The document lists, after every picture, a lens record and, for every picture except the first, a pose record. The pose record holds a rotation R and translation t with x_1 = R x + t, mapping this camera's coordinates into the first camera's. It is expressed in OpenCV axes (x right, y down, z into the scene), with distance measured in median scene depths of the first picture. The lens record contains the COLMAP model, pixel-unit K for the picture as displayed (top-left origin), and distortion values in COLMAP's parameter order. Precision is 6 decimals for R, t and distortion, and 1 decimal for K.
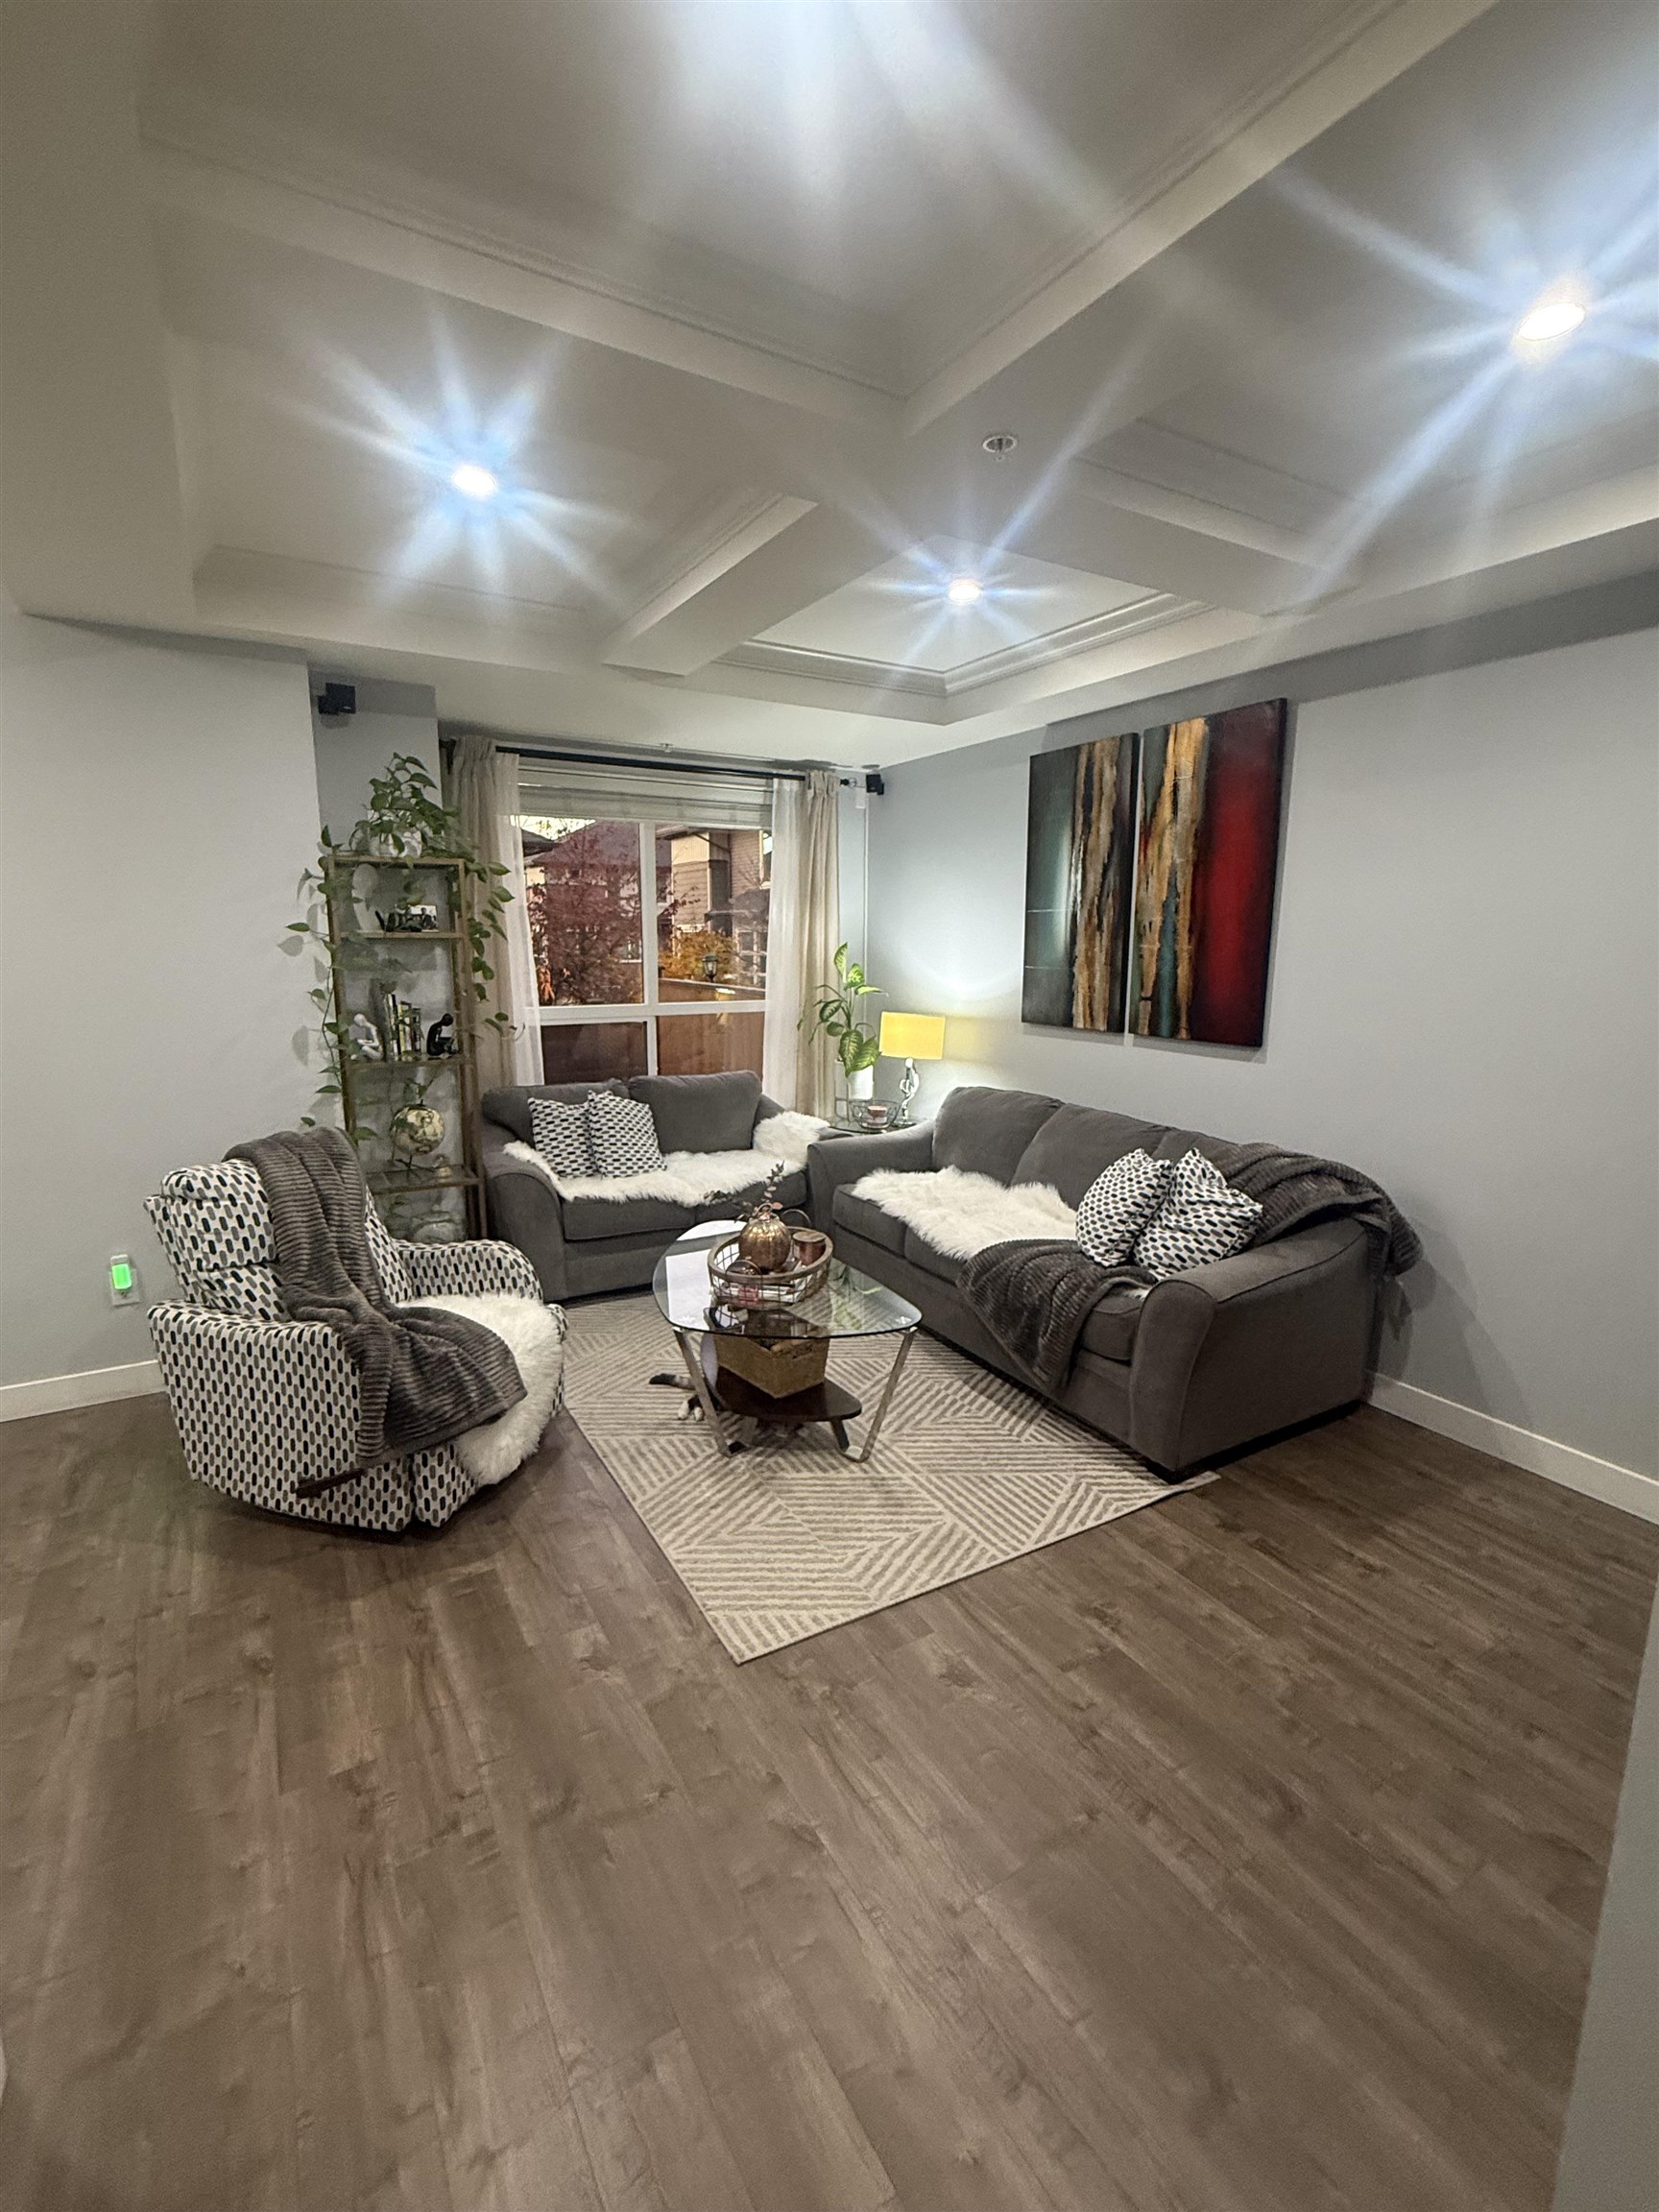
lens RADIAL K [[983.2, 0, 814.8], [0, 983.2, 1104.5], [0, 0, 1]] dist [0.000927, 0.000144]
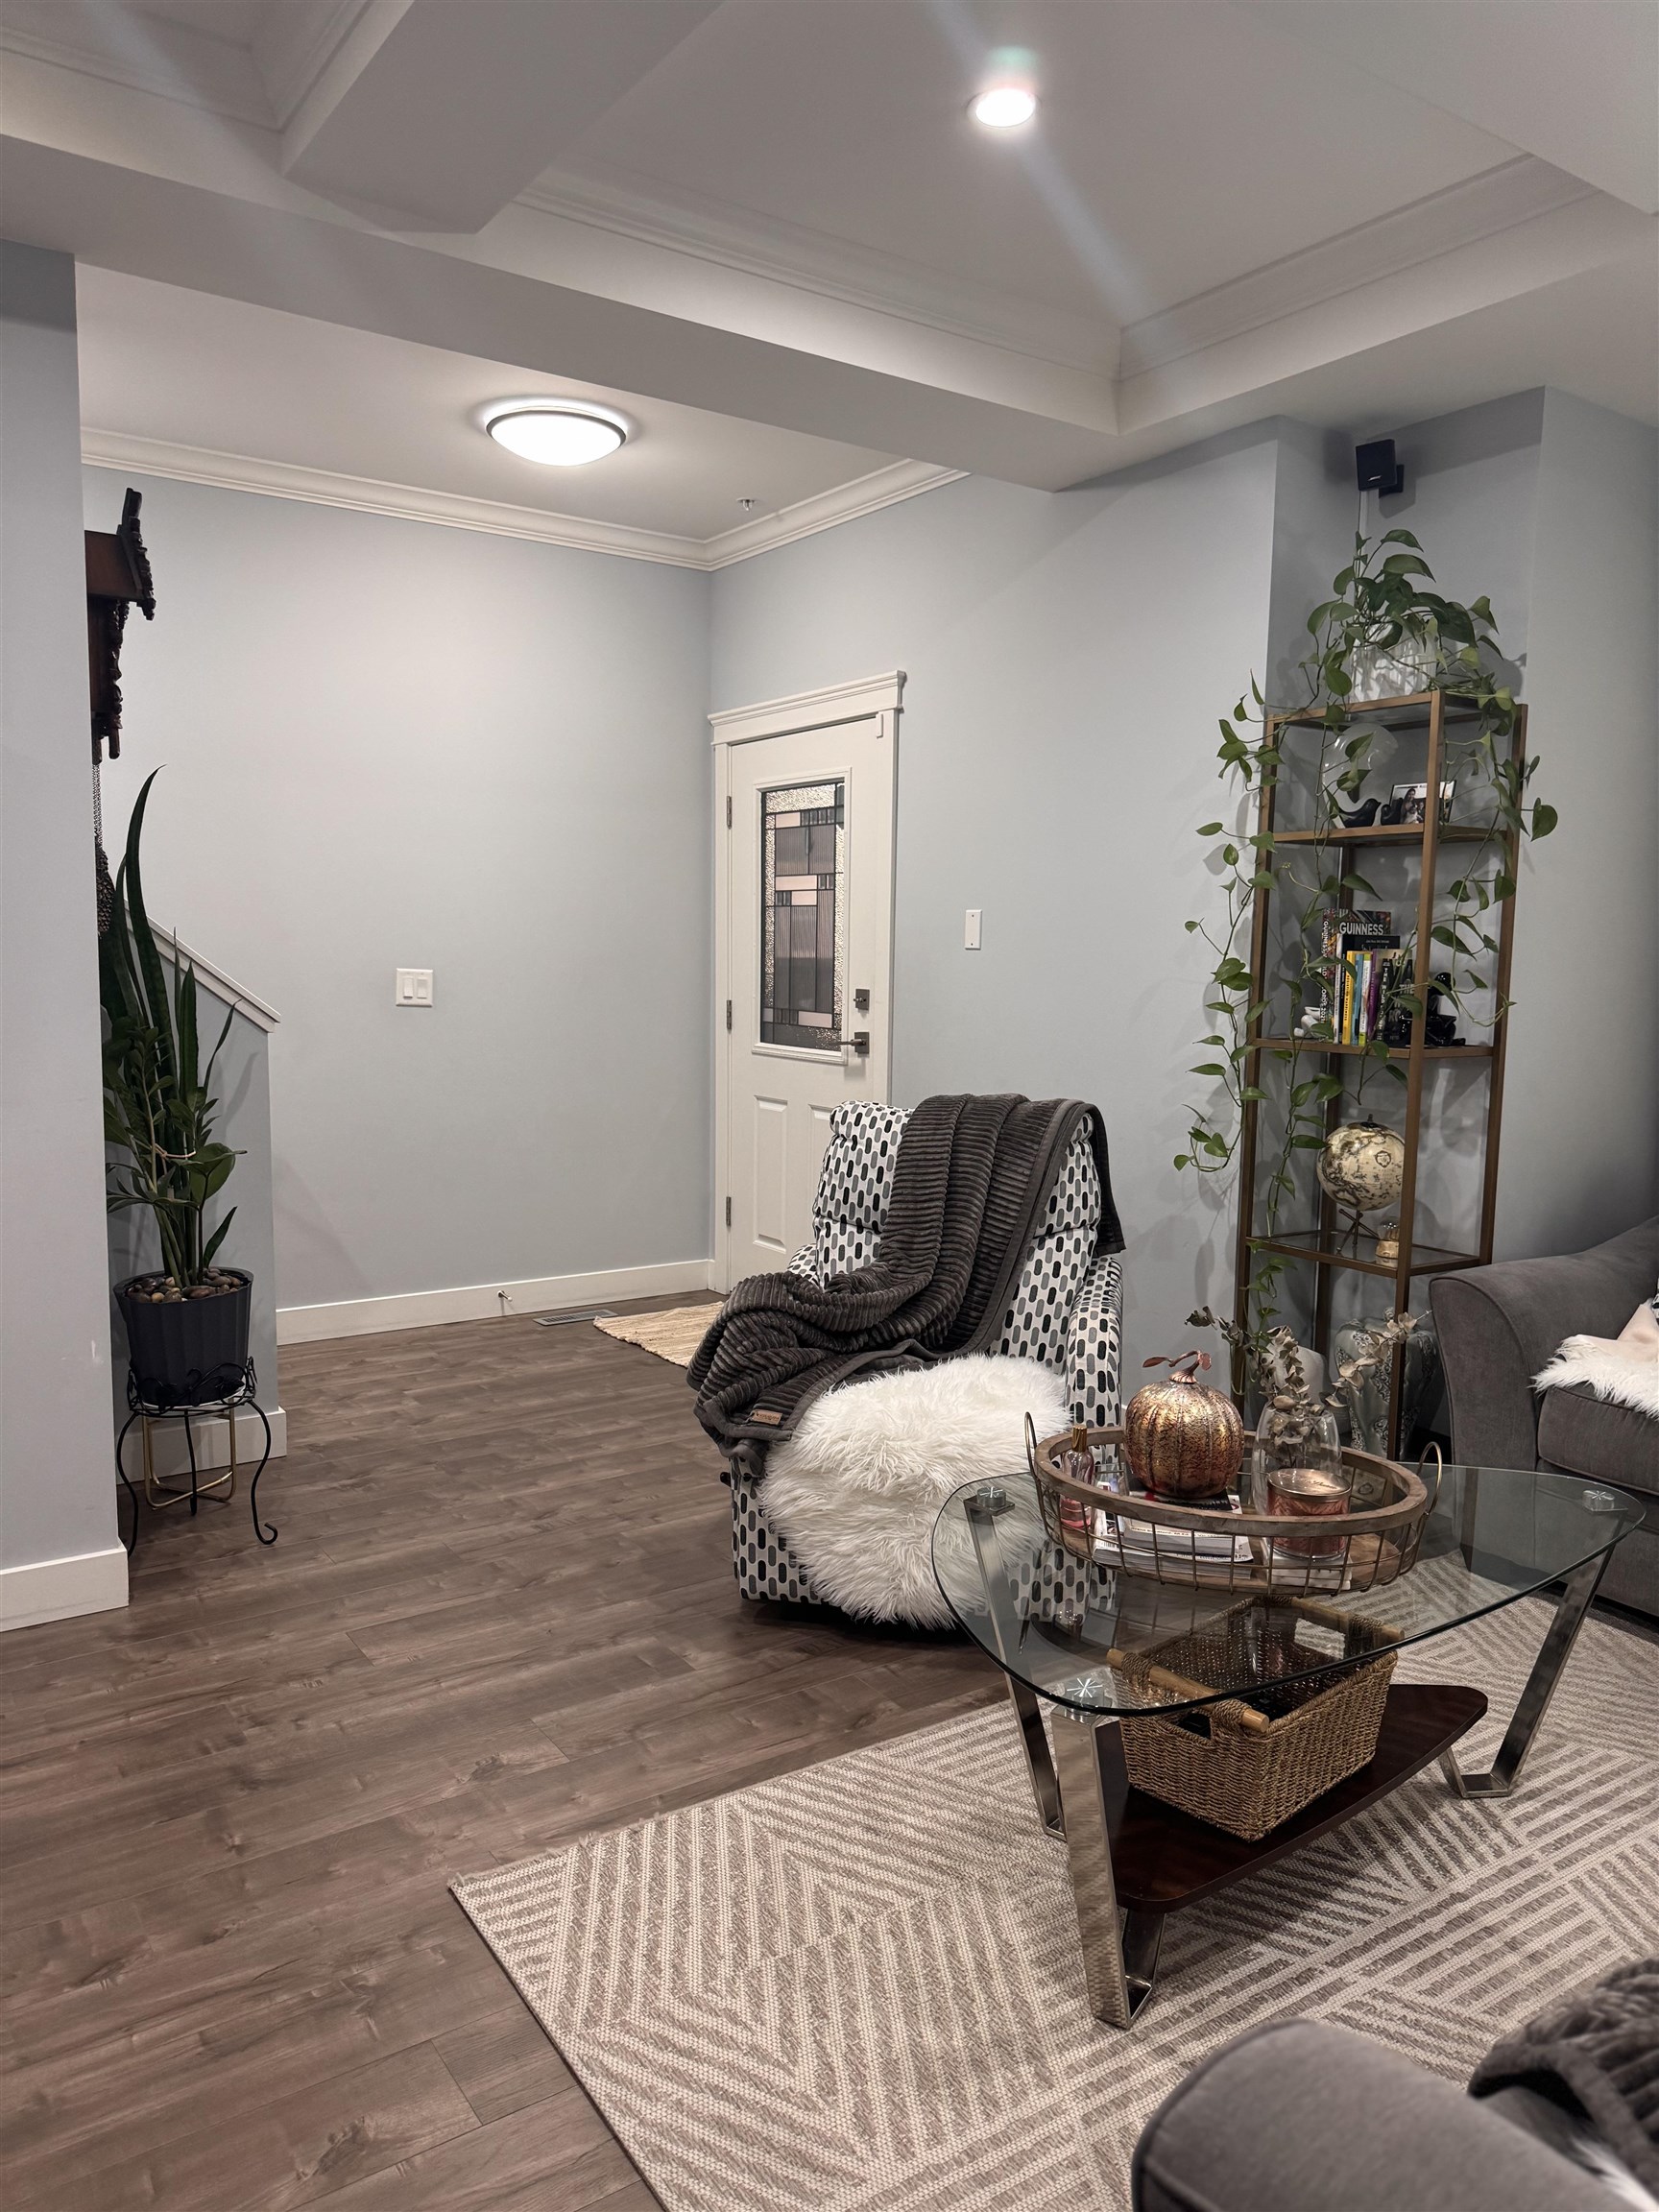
lens RADIAL K [[1559.2, 0, 833.3], [0, 1559.2, 1110.6], [0, 0, 1]] dist [0.049178, -0.051299]
pose [[0.071678, 0.105539, -0.991829, 0.505209], [-0.180613, 0.979321, 0.091156, -0.034705], [0.980939, 0.172603, 0.089257, 0.598270]]
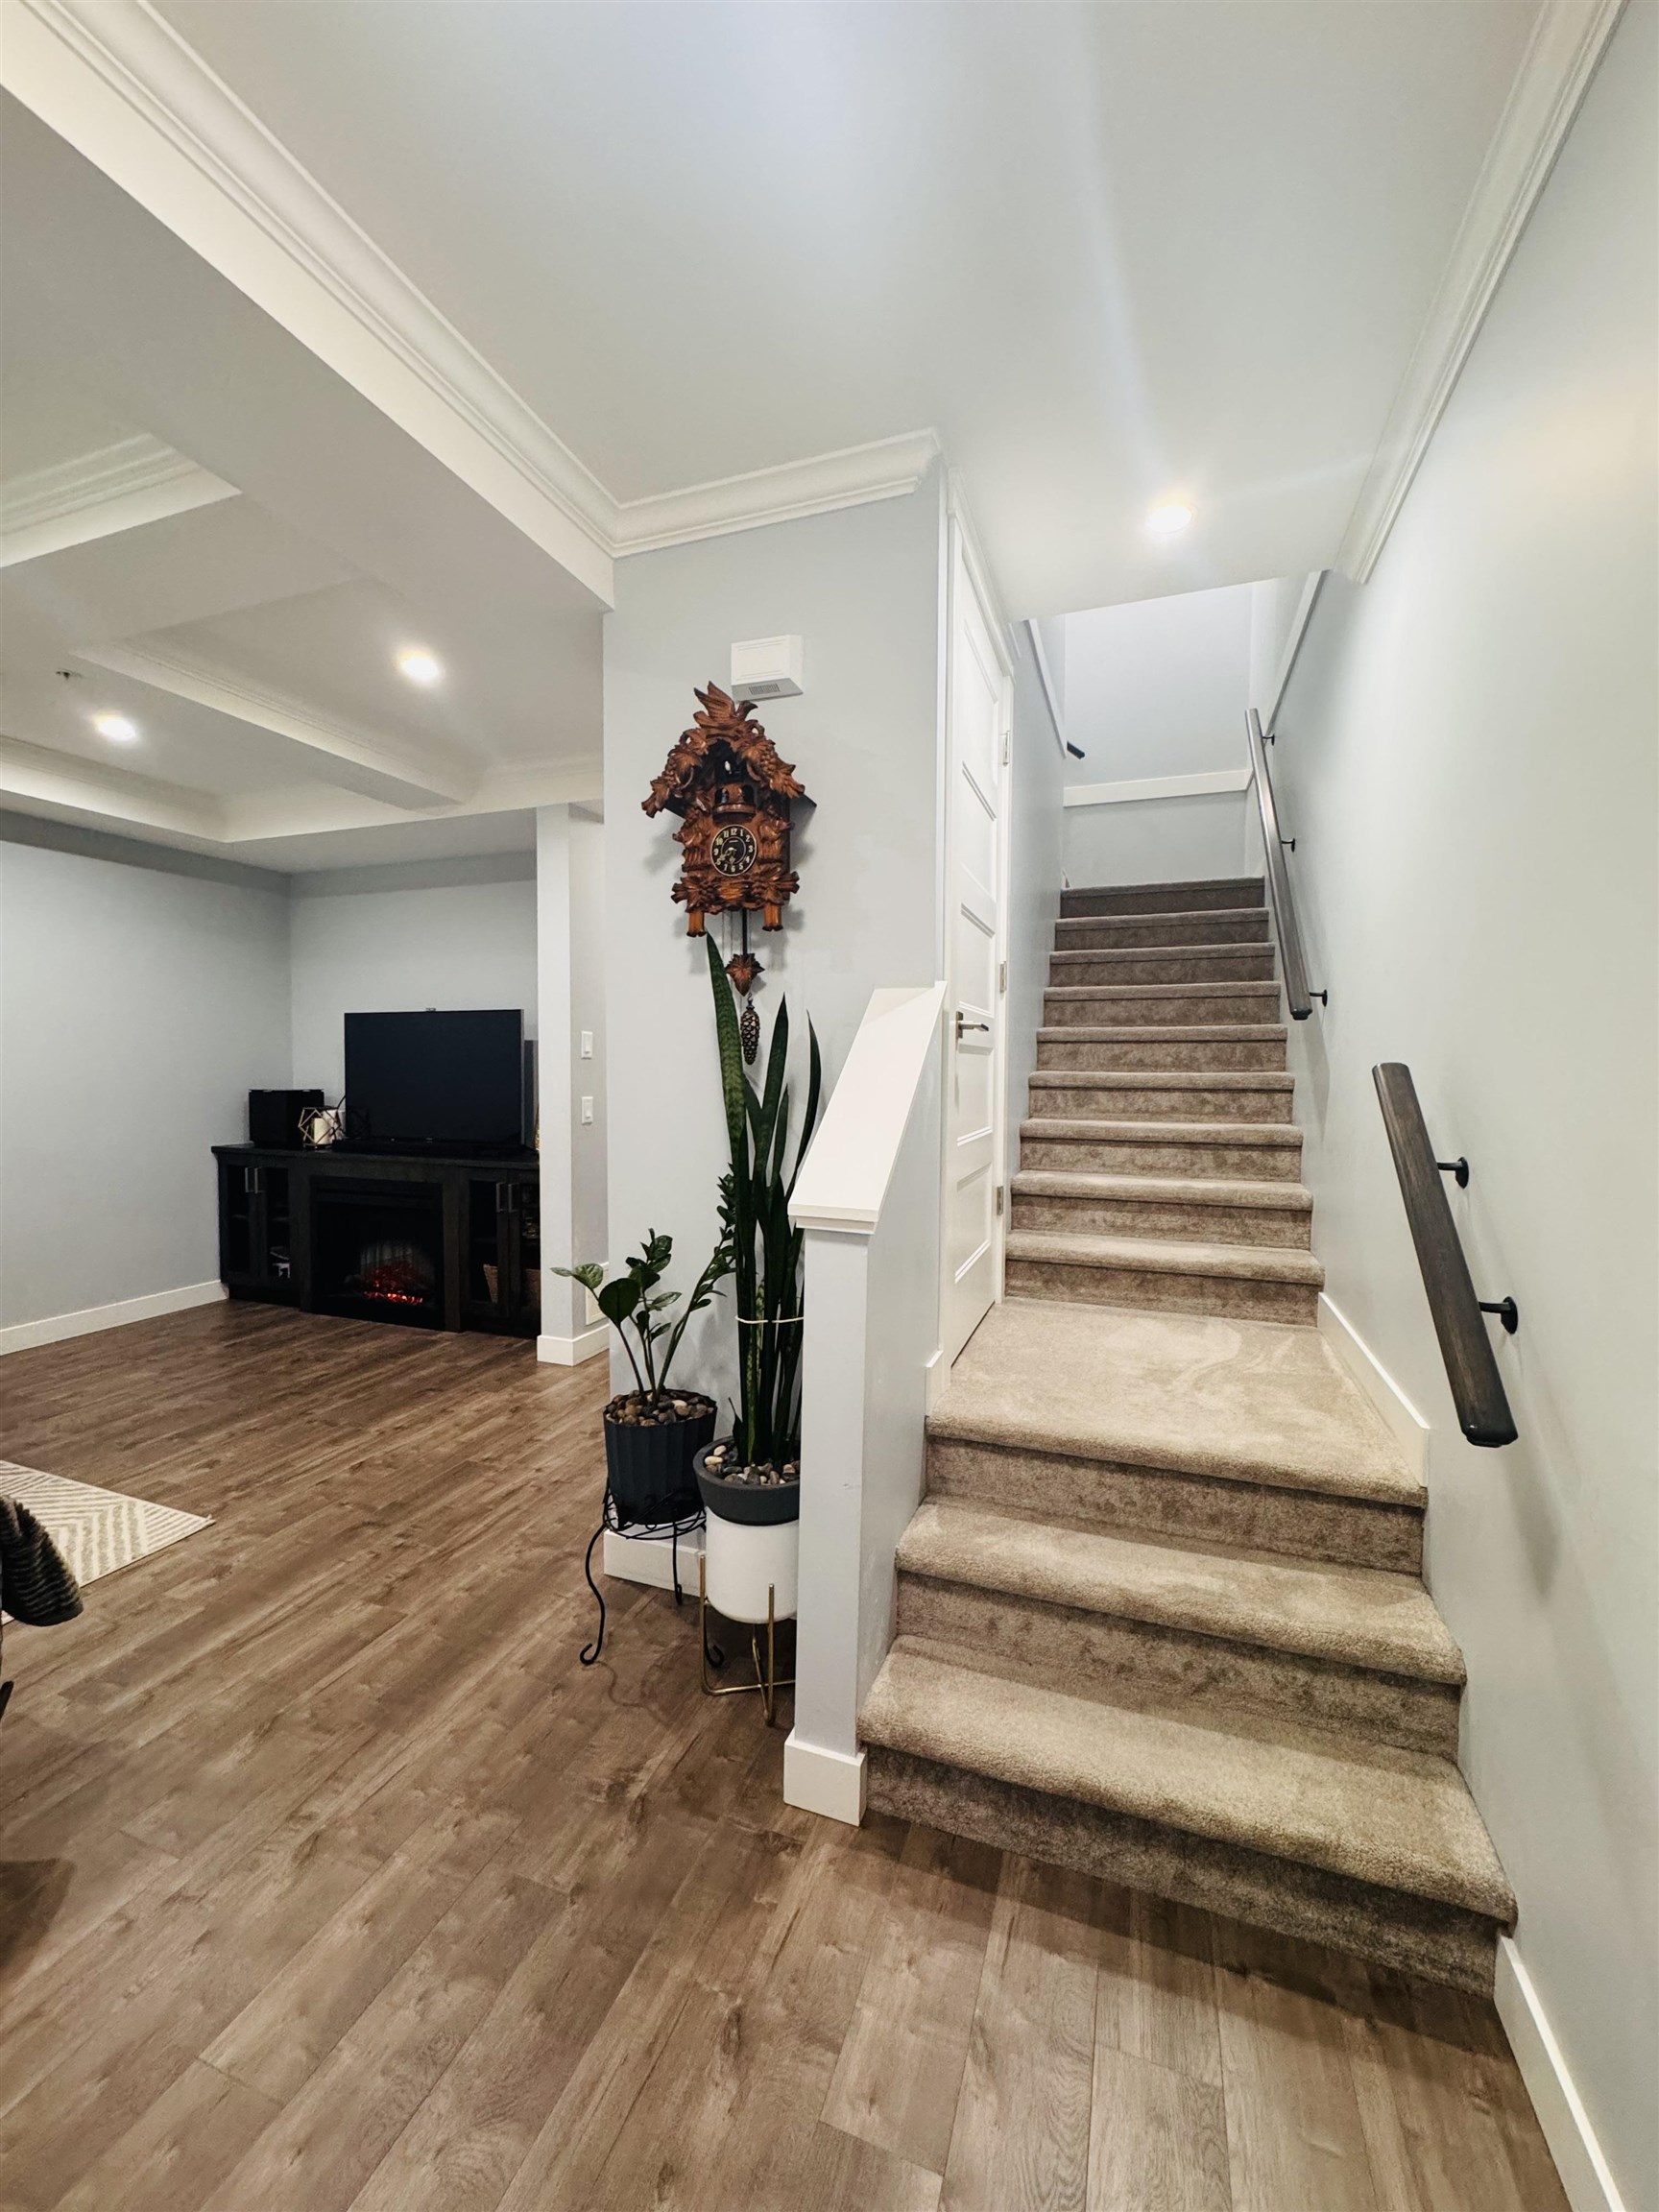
lens RADIAL K [[879.8, 0, 829.8], [0, 879.8, 1108.9], [0, 0, 1]] dist [-0.007606, -0.000159]
pose [[-0.636182, -0.047032, 0.770104, -0.849954], [0.124534, 0.978792, 0.162655, -0.043106], [-0.761422, 0.199382, -0.616833, 0.551938]]
